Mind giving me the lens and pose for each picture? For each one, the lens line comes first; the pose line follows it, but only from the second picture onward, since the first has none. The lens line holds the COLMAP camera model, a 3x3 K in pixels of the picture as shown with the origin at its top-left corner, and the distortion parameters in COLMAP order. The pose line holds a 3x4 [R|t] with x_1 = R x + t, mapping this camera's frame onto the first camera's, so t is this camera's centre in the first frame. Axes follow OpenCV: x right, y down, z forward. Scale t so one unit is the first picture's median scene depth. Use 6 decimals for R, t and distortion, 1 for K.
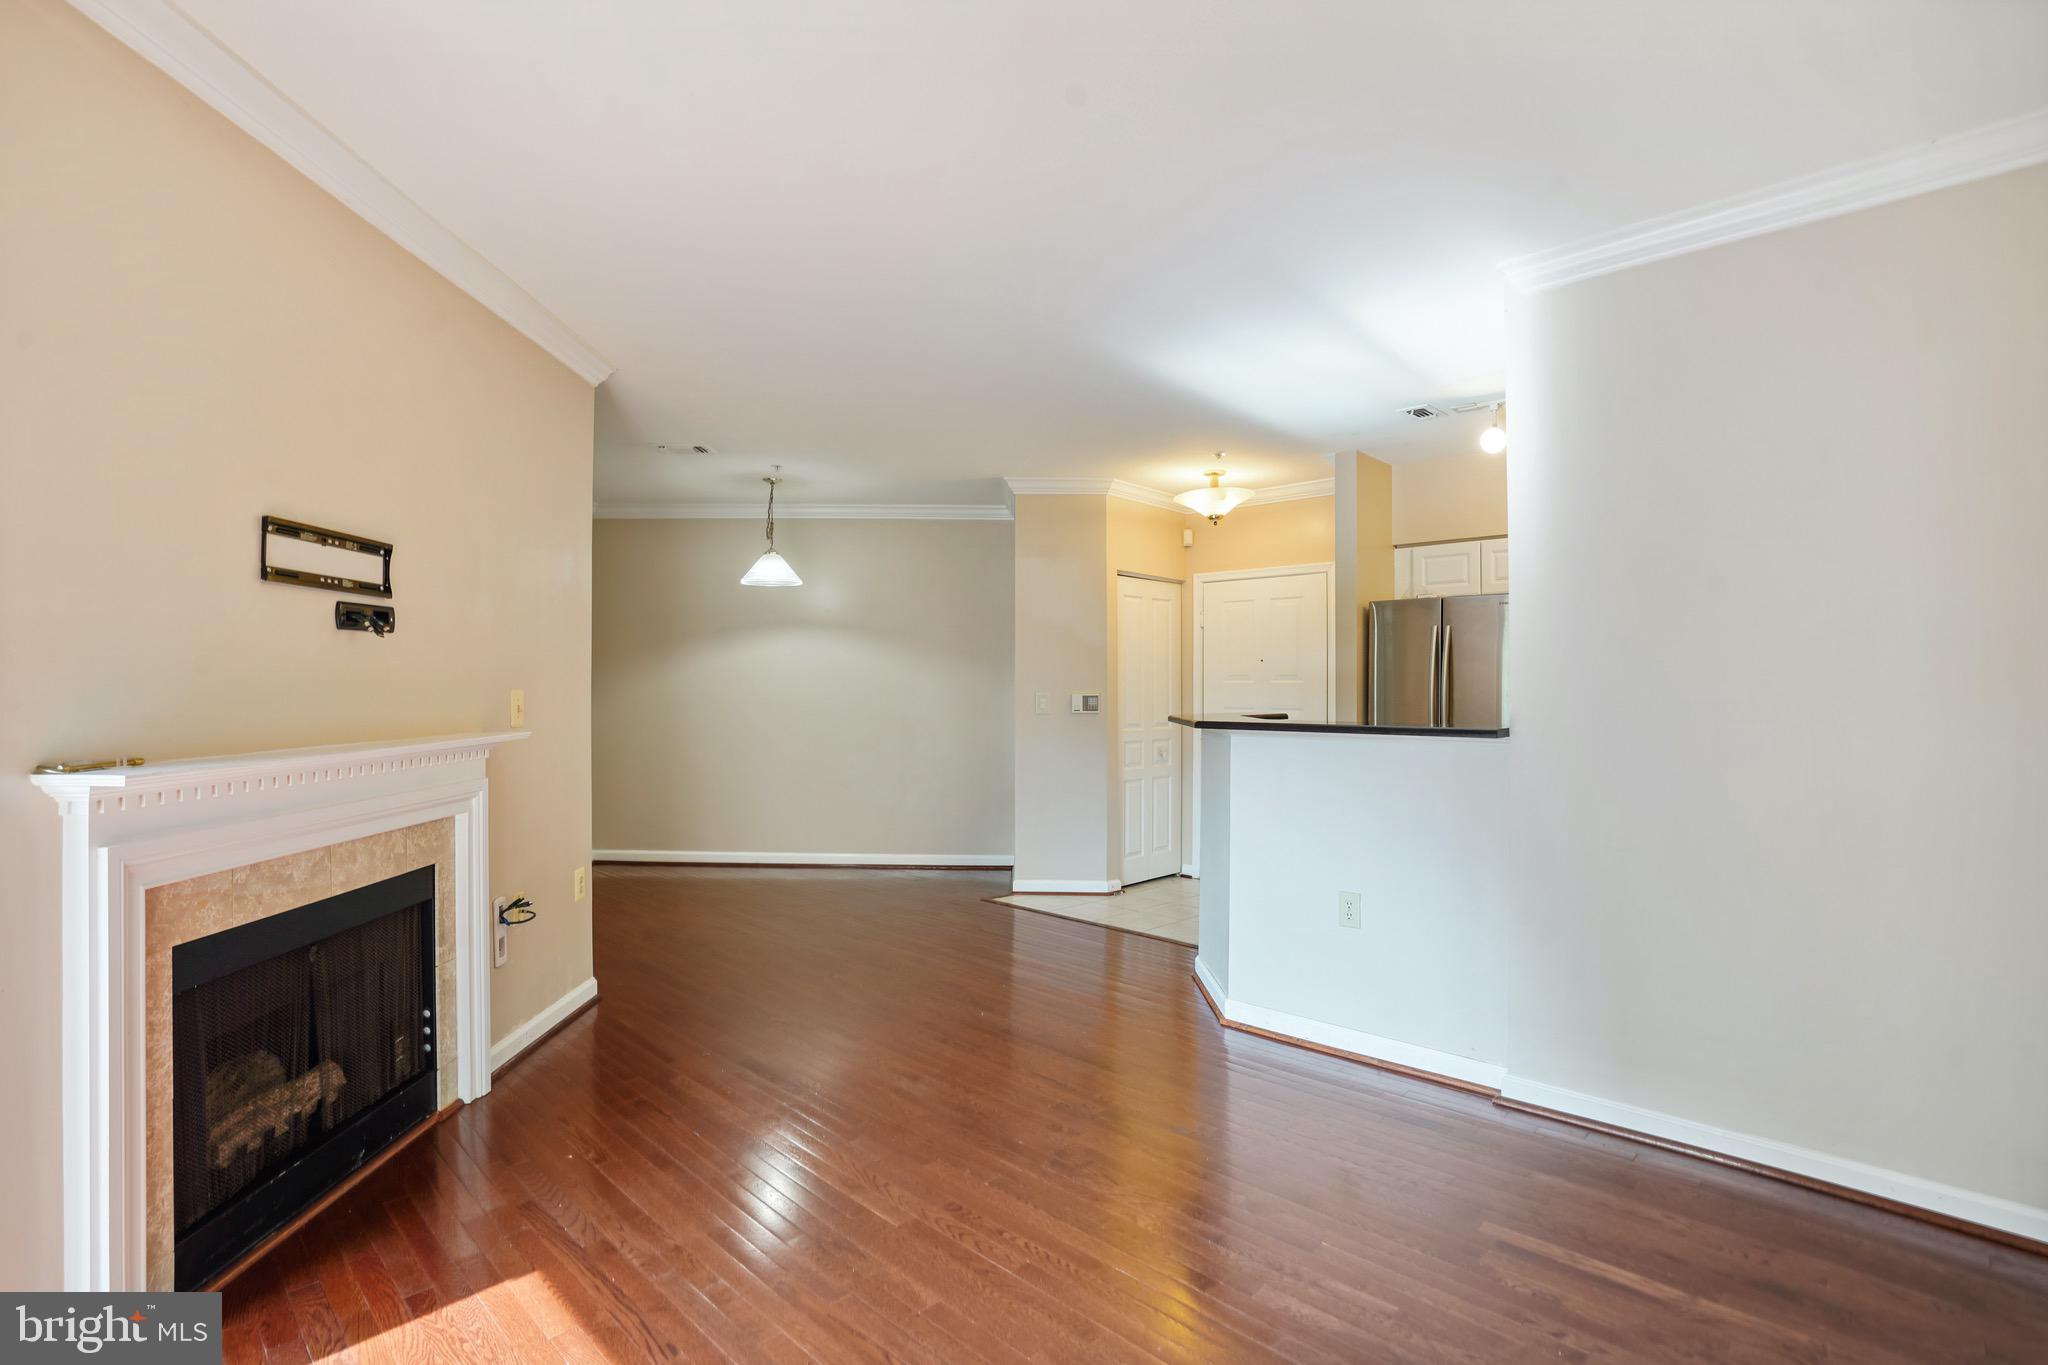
lens RADIAL K [[977.1, 0, 1031.8], [0, 977.1, 684.8], [0, 0, 1]] dist [-0.033299, 0.001417]
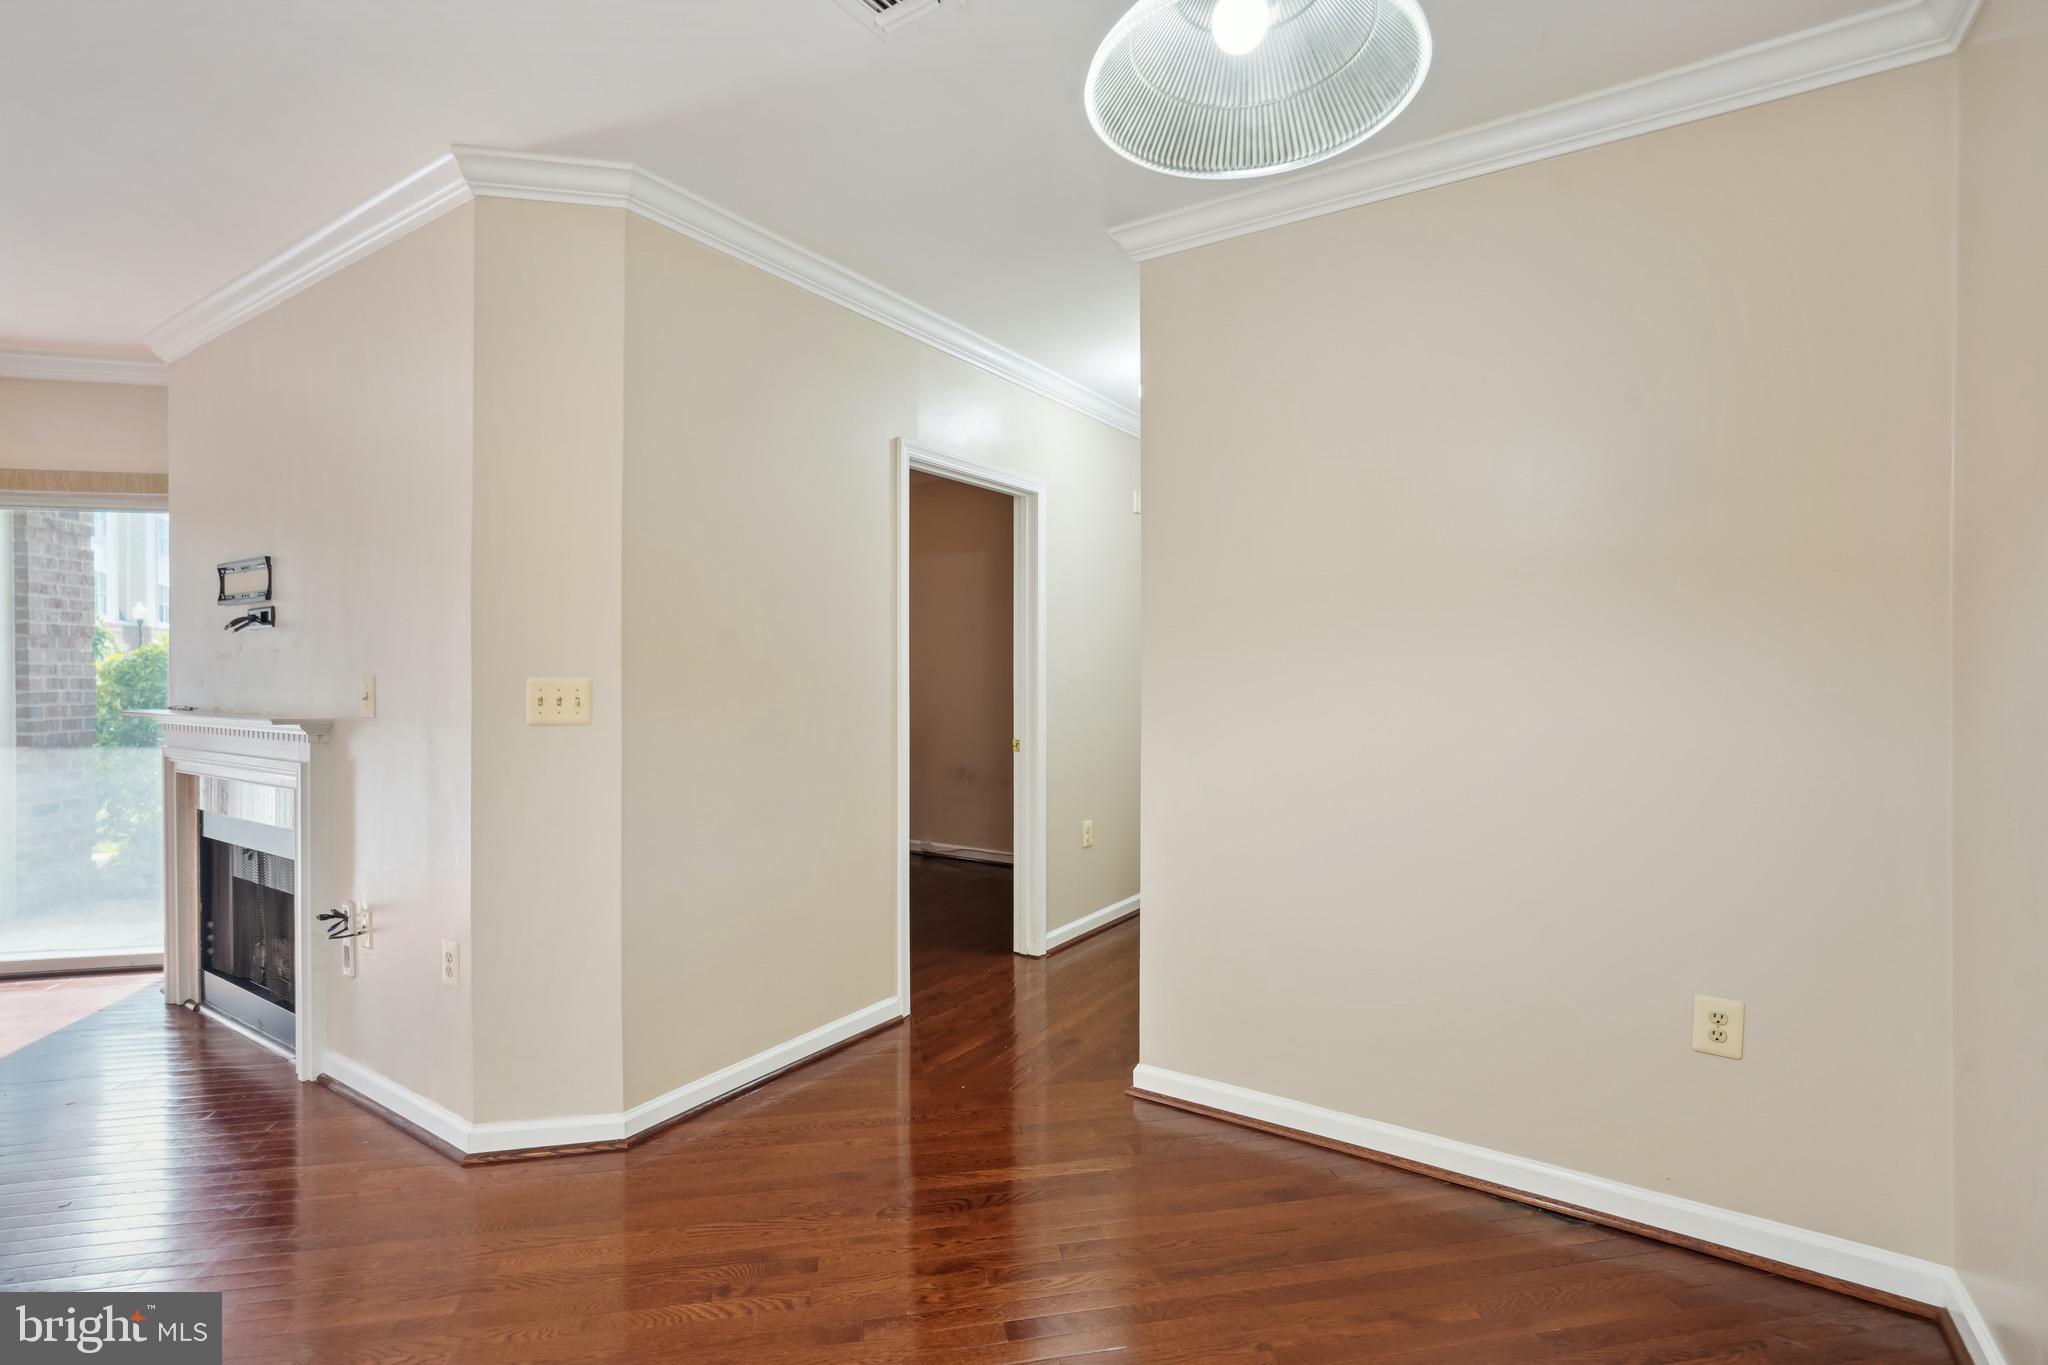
lens RADIAL K [[952.3, 0, 1024.0], [0, 952.3, 682.5], [0, 0, 1]] dist [-0.002346, 0.000390]
pose [[-0.580276, 0.002597, -0.814416, -0.204675], [-0.003124, 0.999980, 0.005415, 0.006214], [0.814414, 0.005686, -0.580257, 2.186497]]
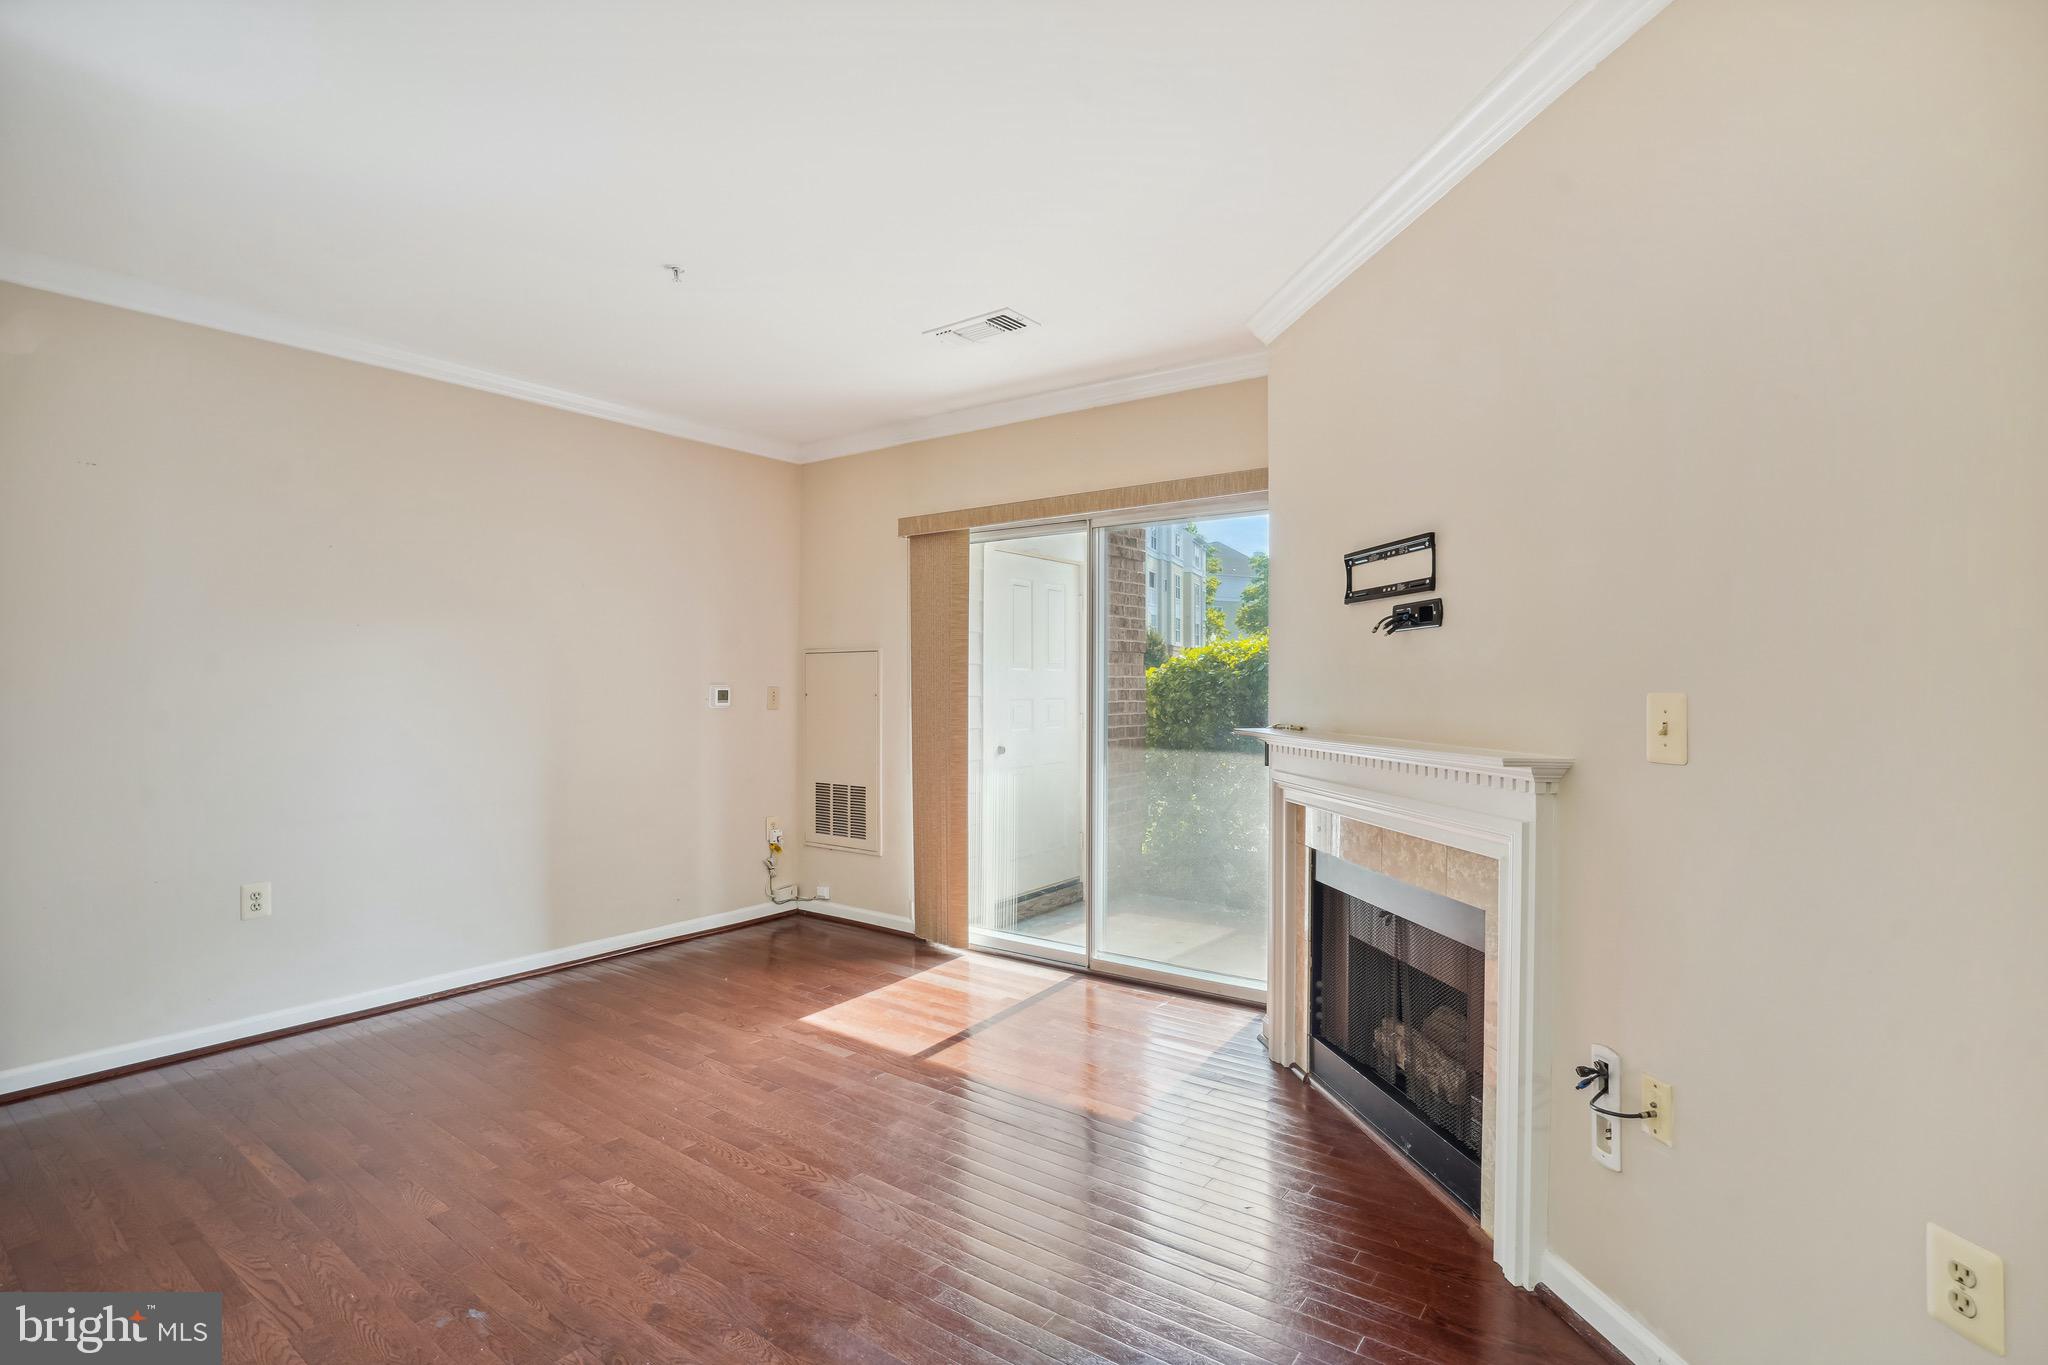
lens RADIAL K [[977.1, 0, 1031.8], [0, 977.1, 684.8], [0, 0, 1]] dist [-0.033299, 0.001417]
pose [[-0.991126, -0.005077, -0.132832, -0.140515], [-0.005184, 0.999986, 0.000466, 0.002626], [0.132828, 0.001150, -0.991138, 1.638595]]
